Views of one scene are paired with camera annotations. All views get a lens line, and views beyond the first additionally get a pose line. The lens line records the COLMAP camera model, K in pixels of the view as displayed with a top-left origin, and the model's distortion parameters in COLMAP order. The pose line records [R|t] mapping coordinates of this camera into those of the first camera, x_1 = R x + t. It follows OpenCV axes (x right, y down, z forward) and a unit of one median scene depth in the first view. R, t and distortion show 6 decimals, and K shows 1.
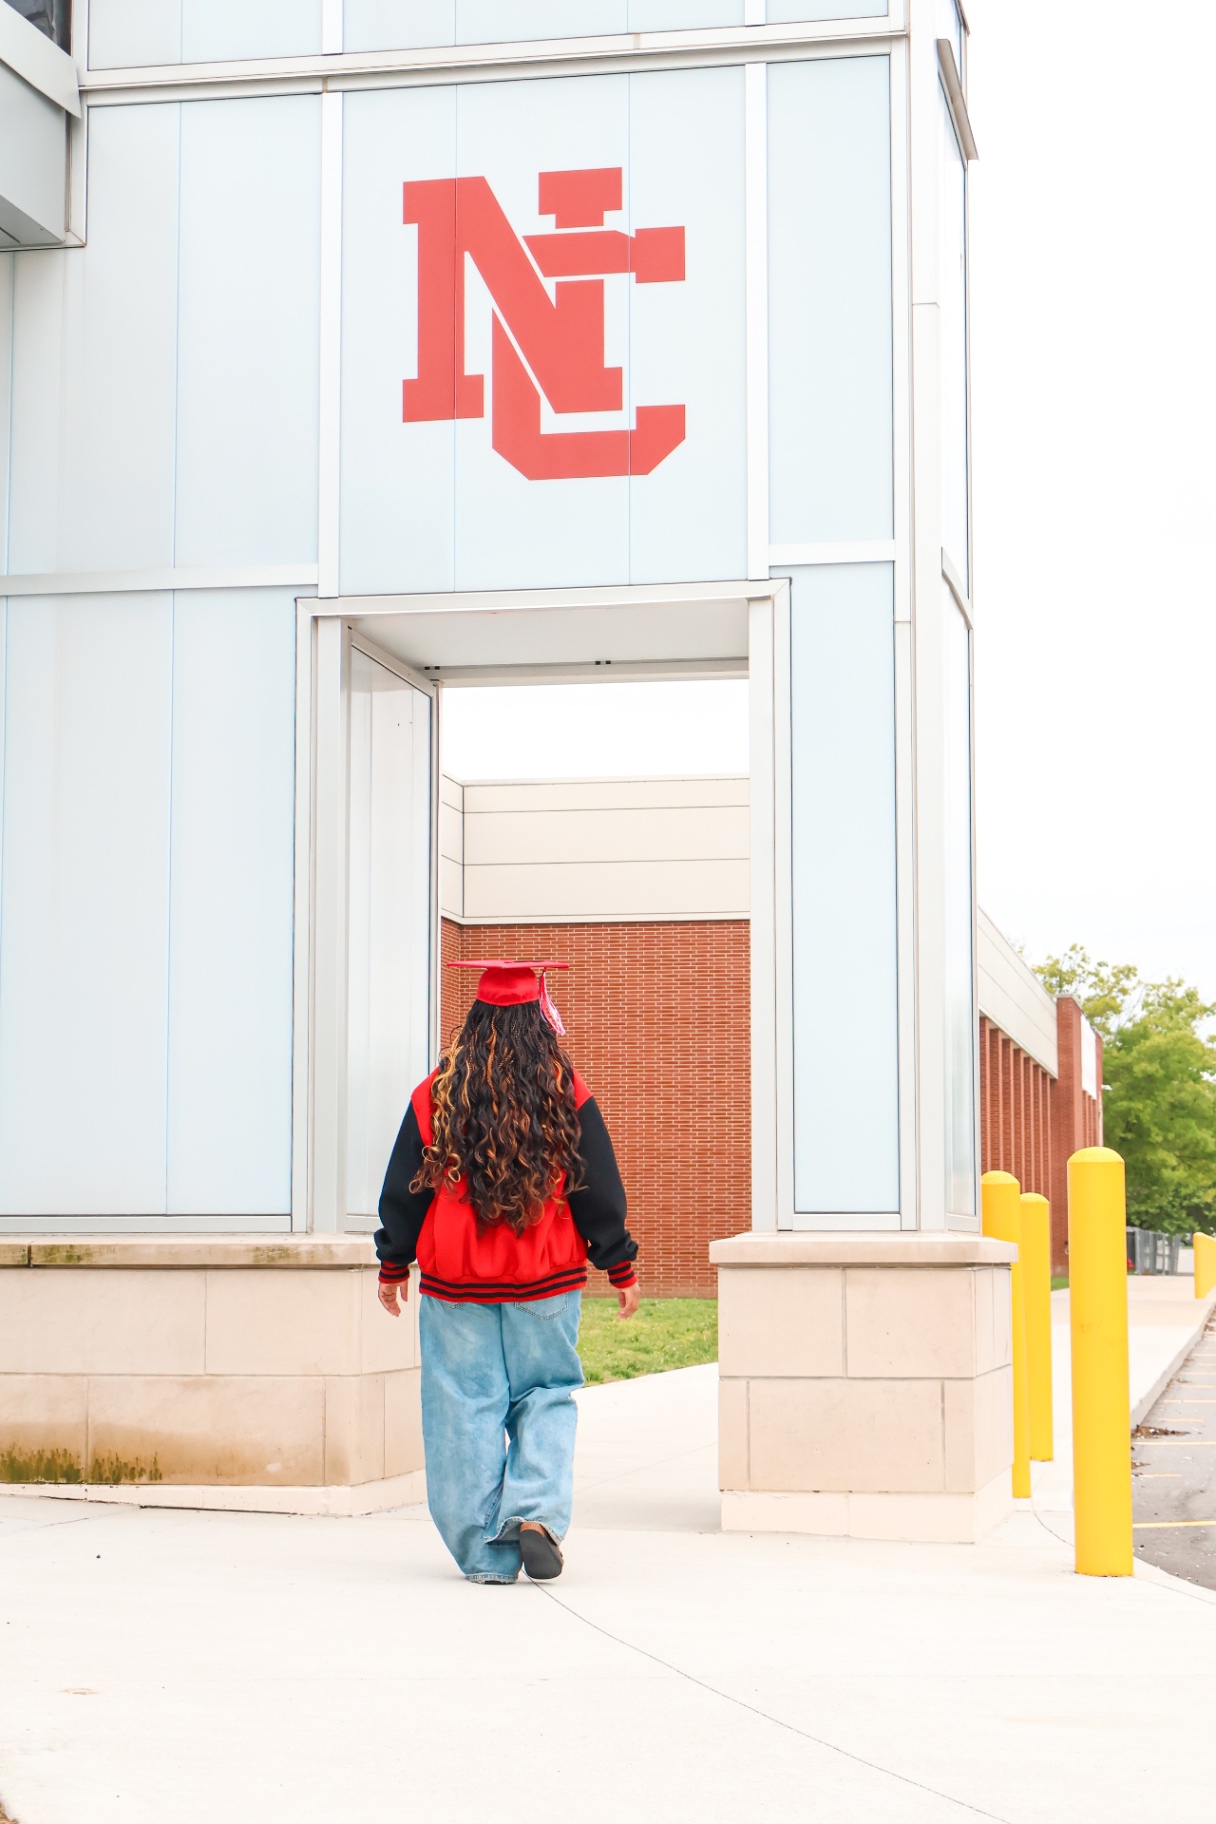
lens RADIAL K [[3647.1, 0, 608.0], [0, 3647.1, 912.0], [0, 0, 1]] dist [0.058384, -0.413684]
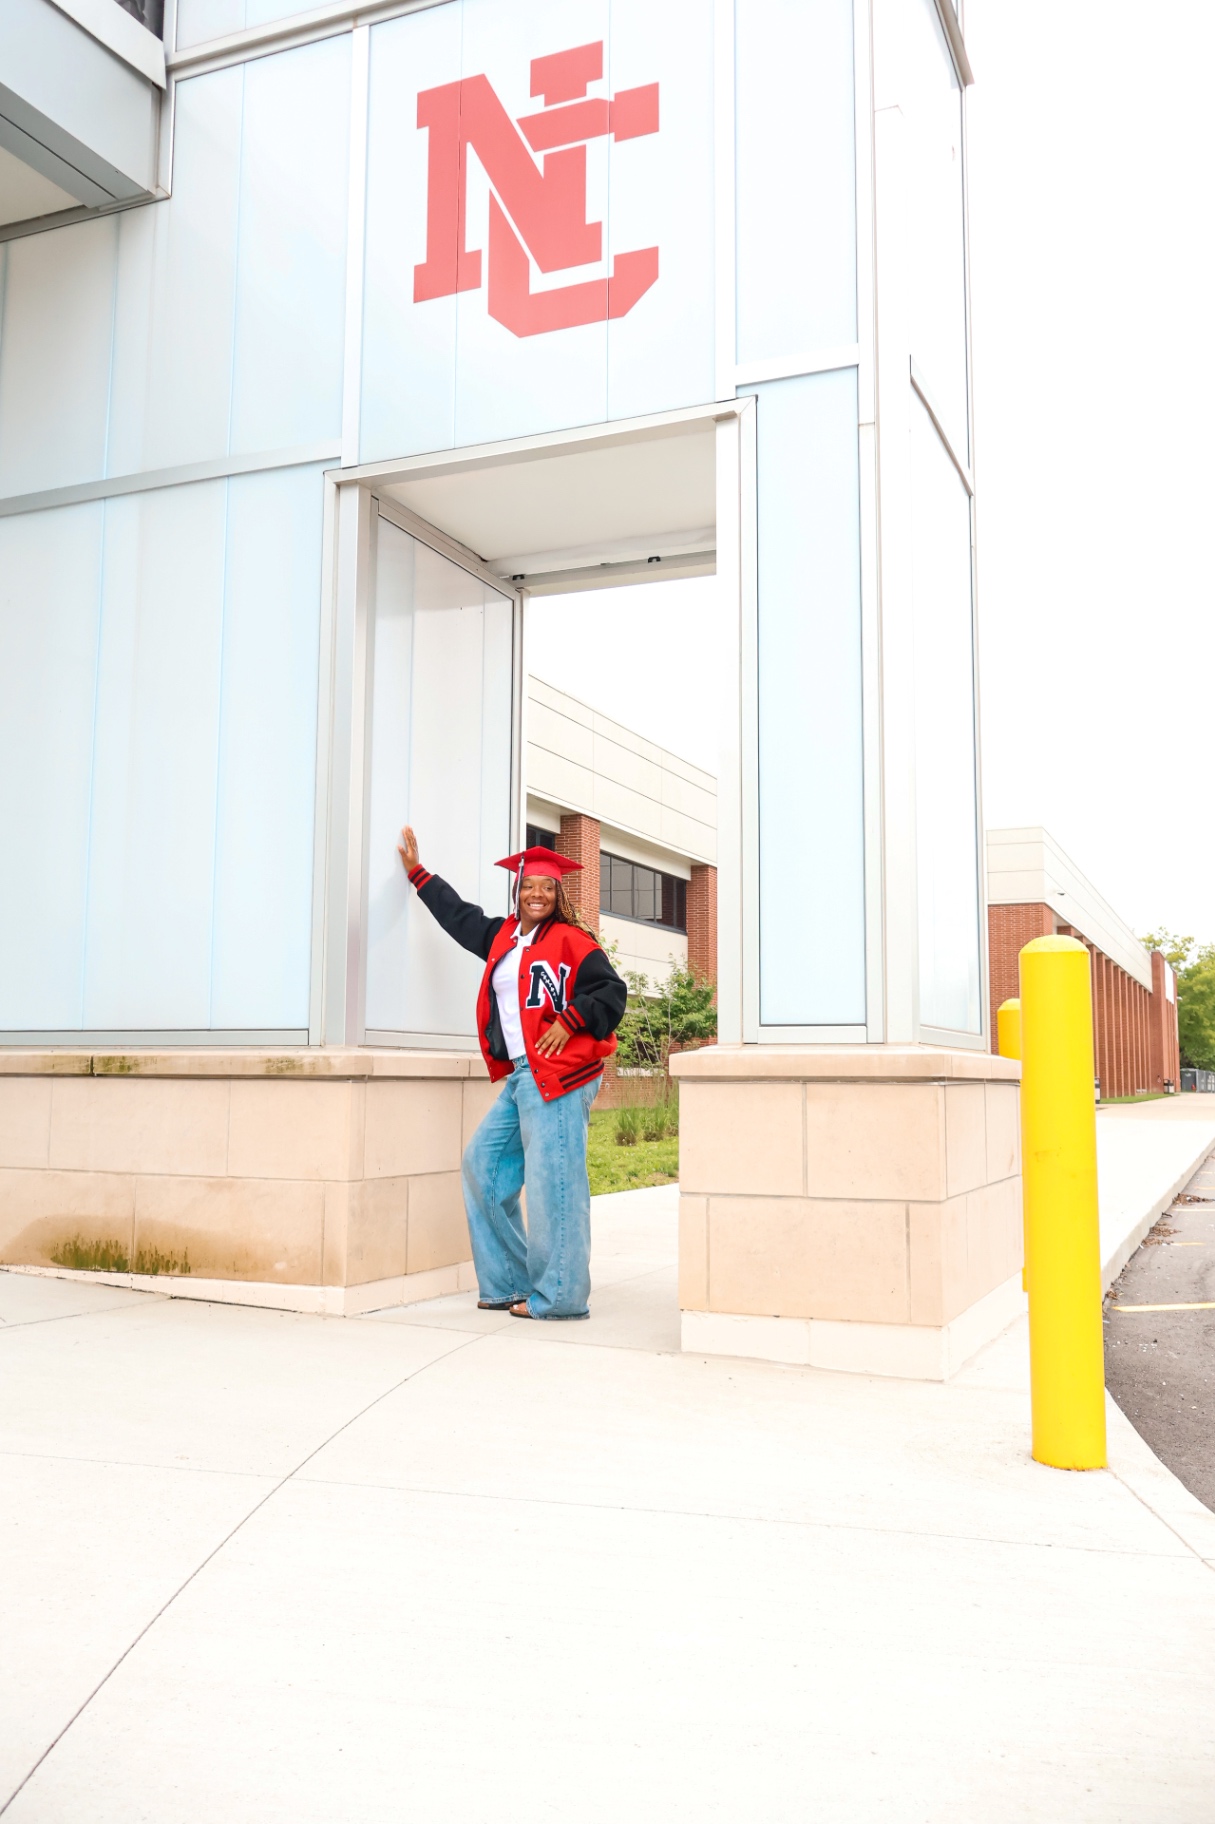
lens RADIAL K [[1567.3, 0, 607.5], [0, 1567.3, 912.0], [0, 0, 1]] dist [-0.011558, 0.009416]
pose [[0.976172, -0.016141, -0.216396, 0.100291], [0.013137, 0.999796, -0.015315, 0.056625], [0.216599, 0.012107, 0.976186, 0.567561]]
